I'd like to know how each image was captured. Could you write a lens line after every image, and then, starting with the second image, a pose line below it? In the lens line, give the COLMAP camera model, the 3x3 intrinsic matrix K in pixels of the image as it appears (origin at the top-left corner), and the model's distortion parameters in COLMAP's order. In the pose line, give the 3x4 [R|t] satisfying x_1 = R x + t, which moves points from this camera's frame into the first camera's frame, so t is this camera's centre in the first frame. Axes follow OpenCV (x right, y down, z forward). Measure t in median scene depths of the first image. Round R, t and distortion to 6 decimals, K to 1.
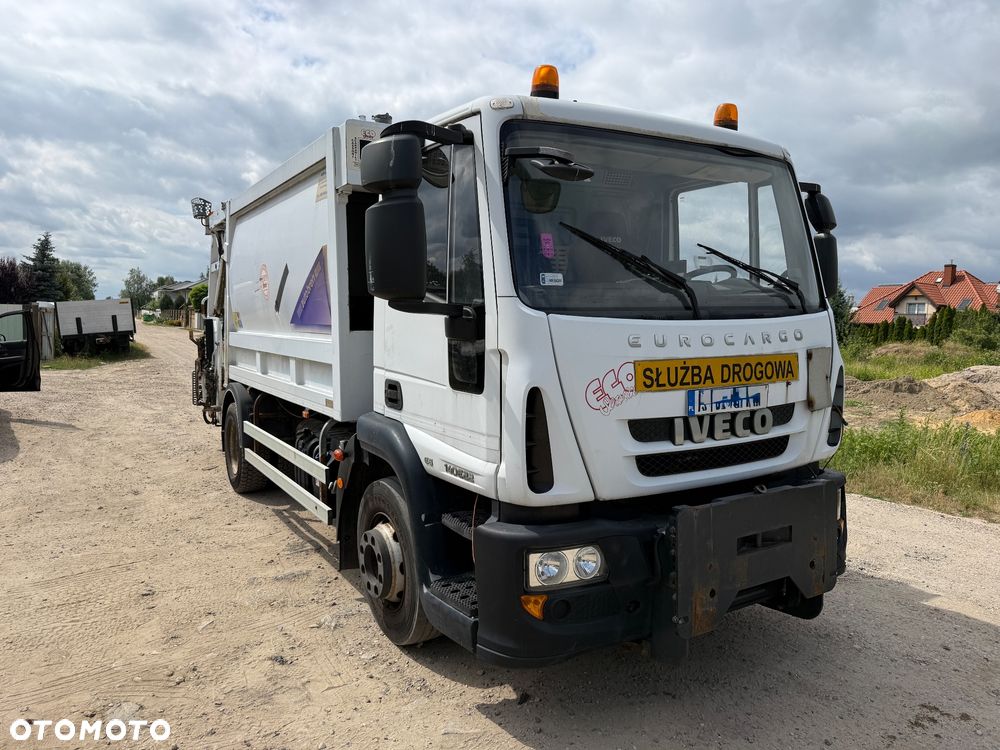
lens RADIAL K [[704.9, 0, 502.7], [0, 704.9, 372.4], [0, 0, 1]] dist [0.047737, -0.058528]
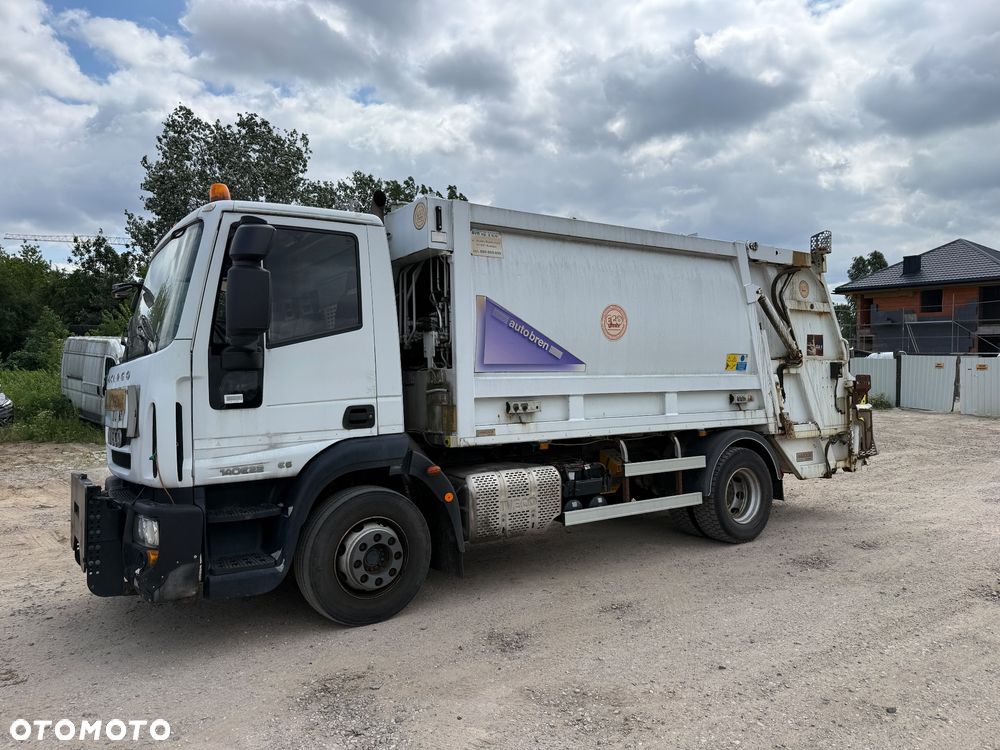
lens RADIAL K [[719.5, 0, 485.4], [0, 719.5, 385.6], [0, 0, 1]] dist [0.028909, -0.034552]
pose [[0.053836, 0.000070, -0.998550, 1.822539], [-0.060382, 0.998170, -0.003185, -0.071380], [0.996722, 0.060466, 0.053742, 1.648201]]
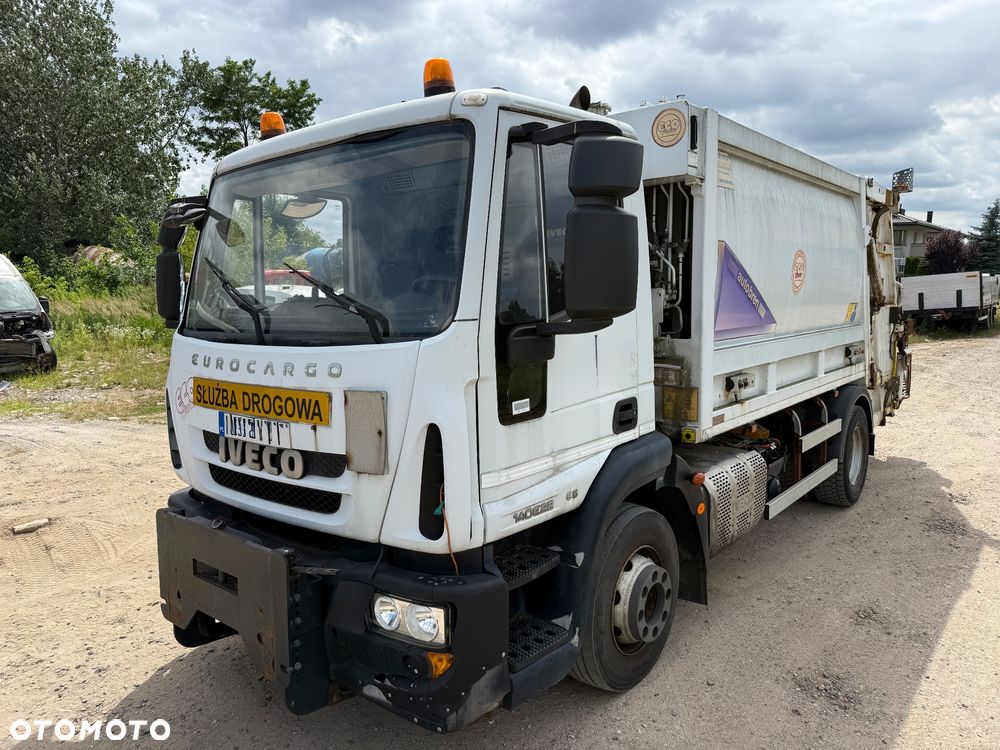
lens RADIAL K [[719.5, 0, 488.4], [0, 719.5, 384.7], [0, 0, 1]] dist [0.028909, -0.034552]
pose [[0.320975, 0.114903, -0.940092, 1.282305], [-0.060081, 0.993084, 0.100867, -0.134017], [0.945180, 0.024106, 0.325659, 0.949087]]
